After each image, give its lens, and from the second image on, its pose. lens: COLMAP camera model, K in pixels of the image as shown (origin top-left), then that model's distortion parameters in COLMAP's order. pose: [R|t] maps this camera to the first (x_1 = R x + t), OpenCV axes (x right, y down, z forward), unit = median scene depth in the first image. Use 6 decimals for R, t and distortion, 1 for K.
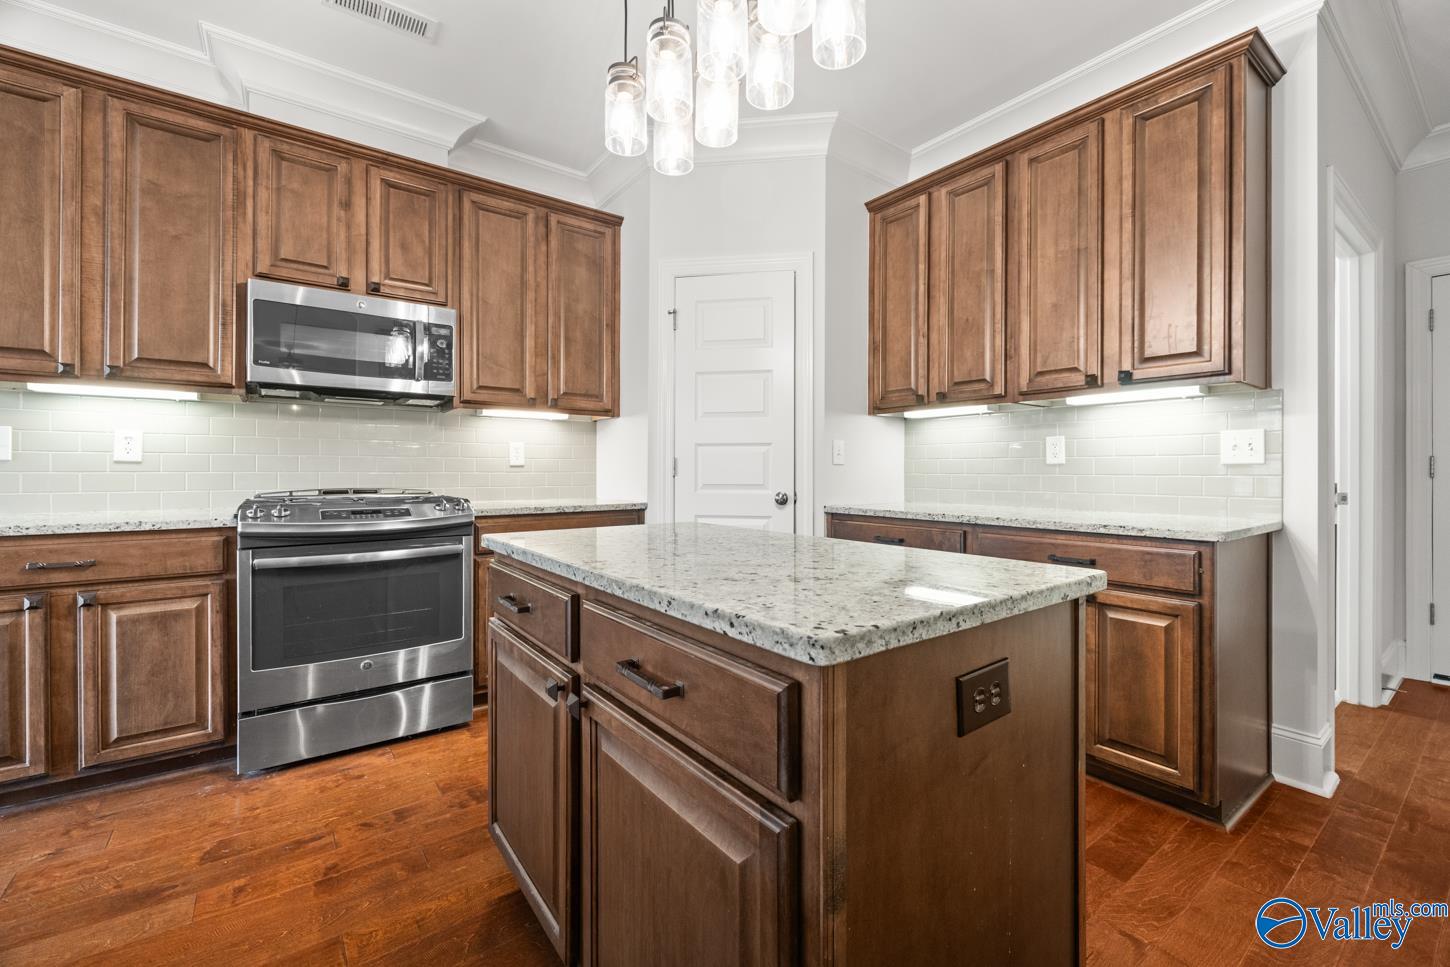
lens RADIAL K [[610.3, 0, 762.9], [0, 610.3, 475.6], [0, 0, 1]] dist [0.000168, 0.000146]
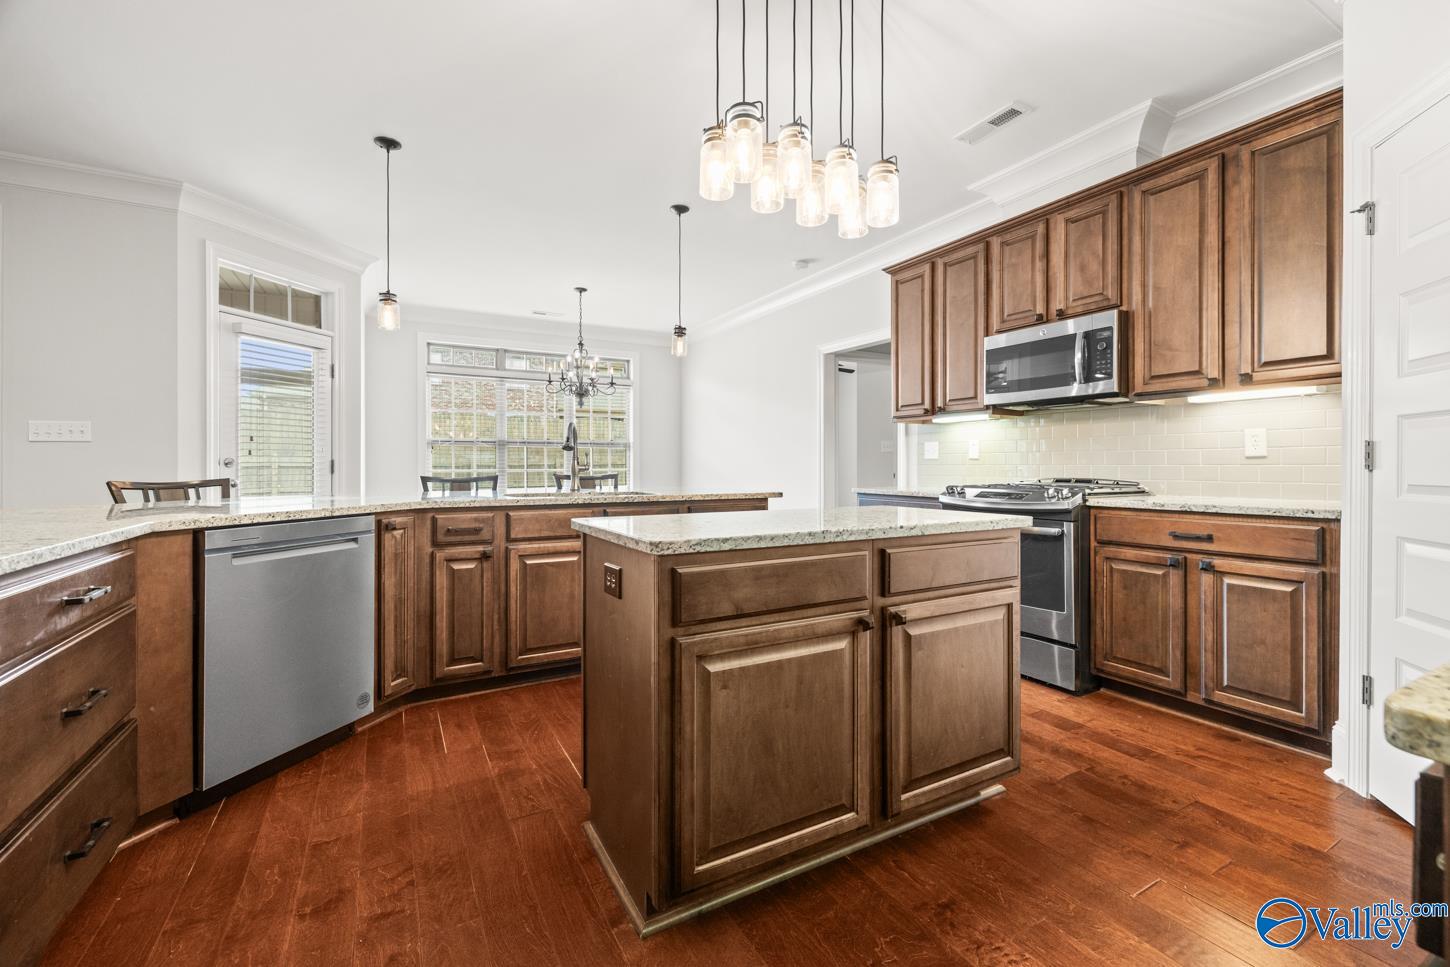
lens RADIAL K [[610.3, 0, 727.9], [0, 610.3, 470.9], [0, 0, 1]] dist [0.000168, 0.000146]
pose [[-0.148400, 0.007754, -0.988897, 0.609160], [0.001024, 0.999970, 0.007688, -0.003259], [0.988927, 0.000128, -0.148403, 0.475731]]
